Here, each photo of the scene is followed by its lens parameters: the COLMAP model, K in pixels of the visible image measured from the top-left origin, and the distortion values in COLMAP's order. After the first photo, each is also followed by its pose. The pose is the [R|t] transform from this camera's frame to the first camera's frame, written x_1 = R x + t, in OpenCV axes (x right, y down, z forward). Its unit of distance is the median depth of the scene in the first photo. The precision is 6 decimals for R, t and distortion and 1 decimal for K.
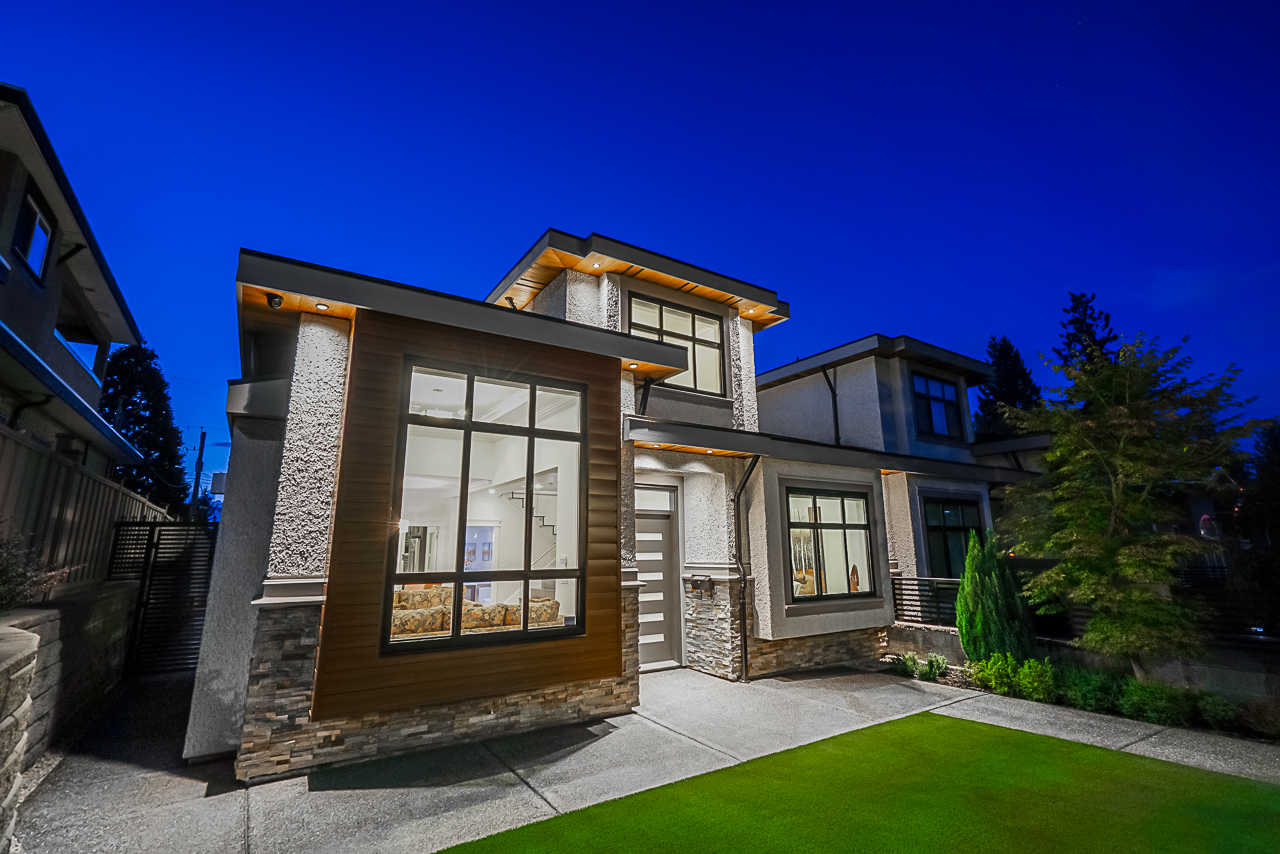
lens RADIAL K [[570.6, 0, 632.8], [0, 570.6, 426.6], [0, 0, 1]] dist [0.016045, 0.000522]
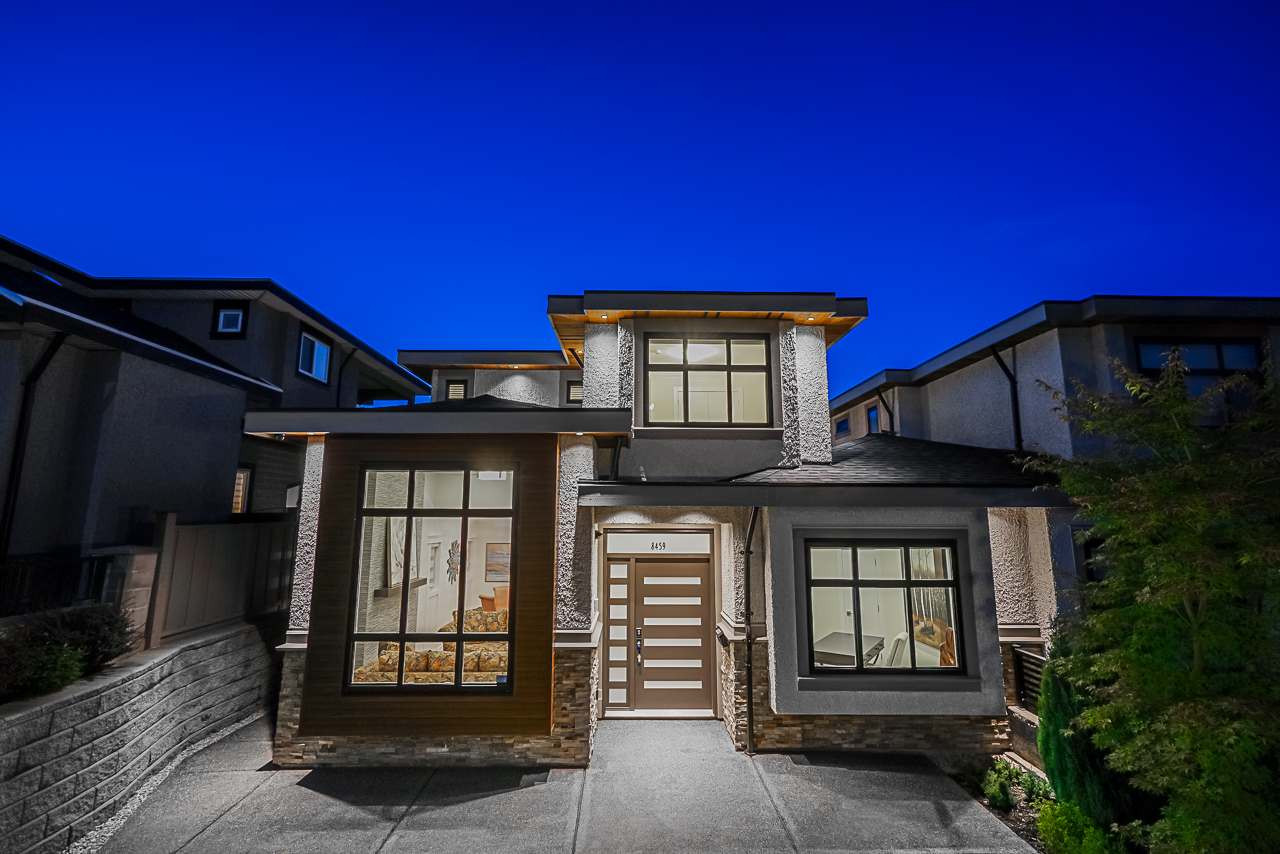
lens RADIAL K [[570.6, 0, 632.8], [0, 570.6, 426.6], [0, 0, 1]] dist [0.016045, 0.000522]
pose [[0.846876, -0.072422, -0.526836, 0.552037], [0.102625, 0.994318, 0.028283, -0.121402], [0.521794, -0.078019, 0.849496, 0.154764]]
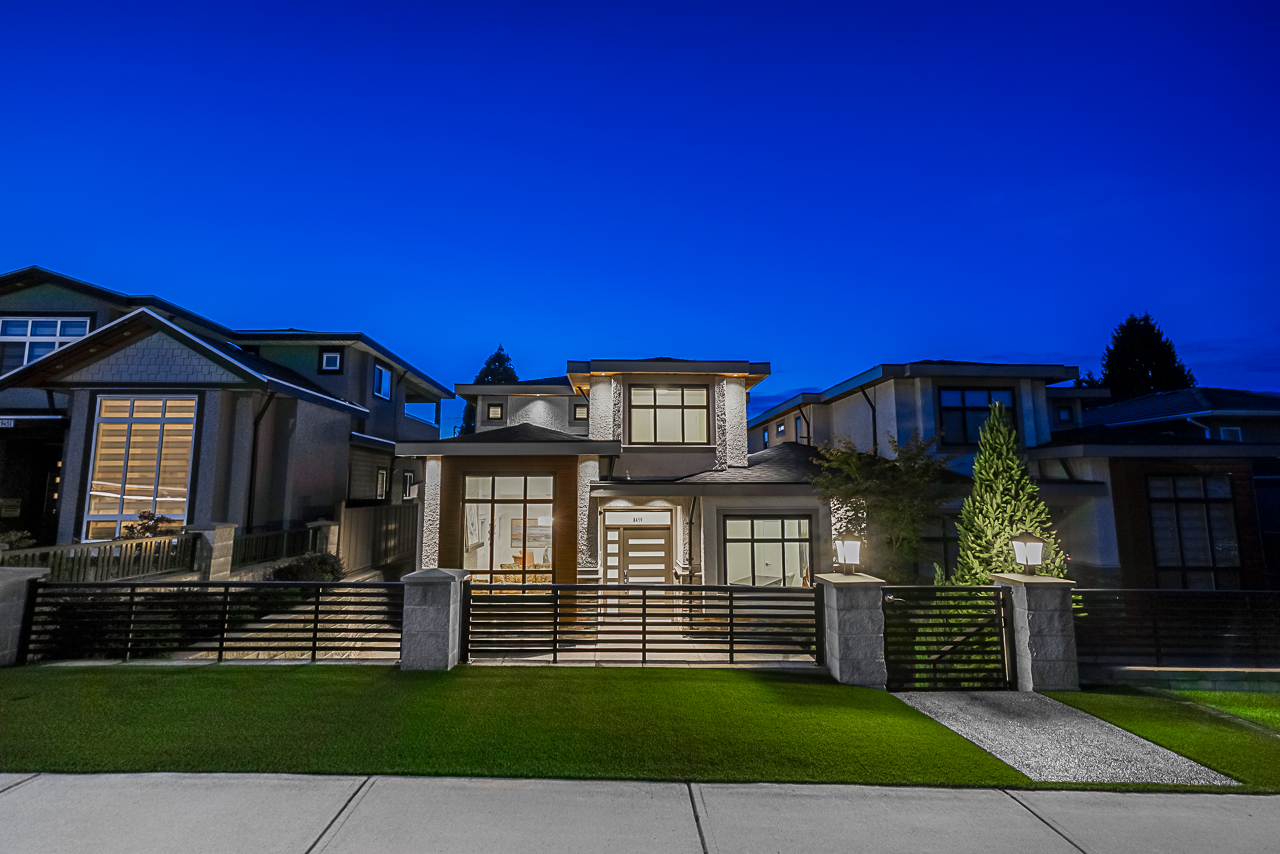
lens RADIAL K [[570.6, 0, 632.8], [0, 570.6, 426.6], [0, 0, 1]] dist [0.016045, 0.000522]
pose [[0.861926, -0.051284, -0.504434, 0.877957], [0.101859, 0.992103, 0.073183, -0.268046], [0.496697, -0.114459, 0.860344, -0.377252]]
